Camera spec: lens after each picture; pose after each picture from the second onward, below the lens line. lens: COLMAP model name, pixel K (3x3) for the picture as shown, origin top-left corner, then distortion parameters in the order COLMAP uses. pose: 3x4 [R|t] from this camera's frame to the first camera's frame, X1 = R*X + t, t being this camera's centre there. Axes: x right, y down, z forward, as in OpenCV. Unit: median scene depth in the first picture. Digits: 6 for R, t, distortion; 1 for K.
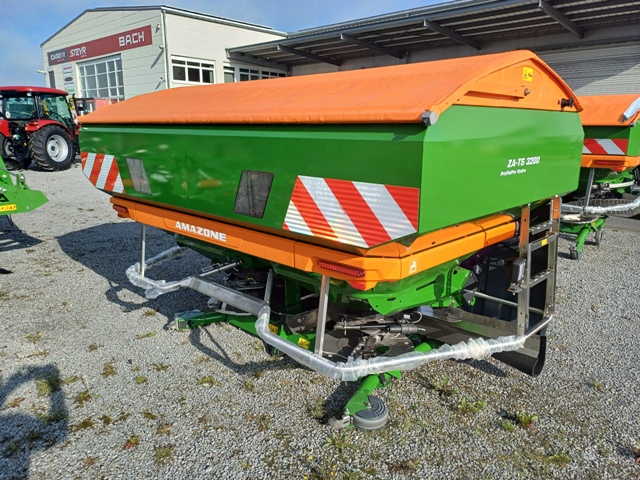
lens RADIAL K [[477.9, 0, 320.0], [0, 477.9, 240.0], [0, 0, 1]] dist [0.041081, -0.008452]
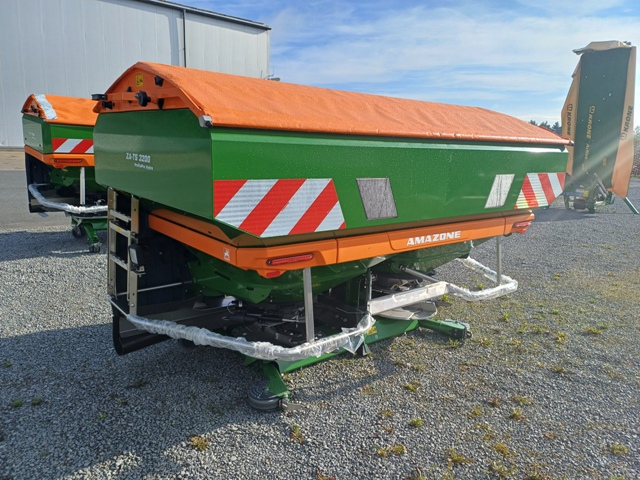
lens RADIAL K [[477.9, 0, 320.0], [0, 477.9, 240.0], [0, 0, 1]] dist [0.041081, -0.008452]
pose [[0.135333, -0.216233, 0.966917, -1.136752], [0.183821, 0.964432, 0.189949, -0.227745], [-0.973599, 0.152033, 0.170268, 0.916736]]
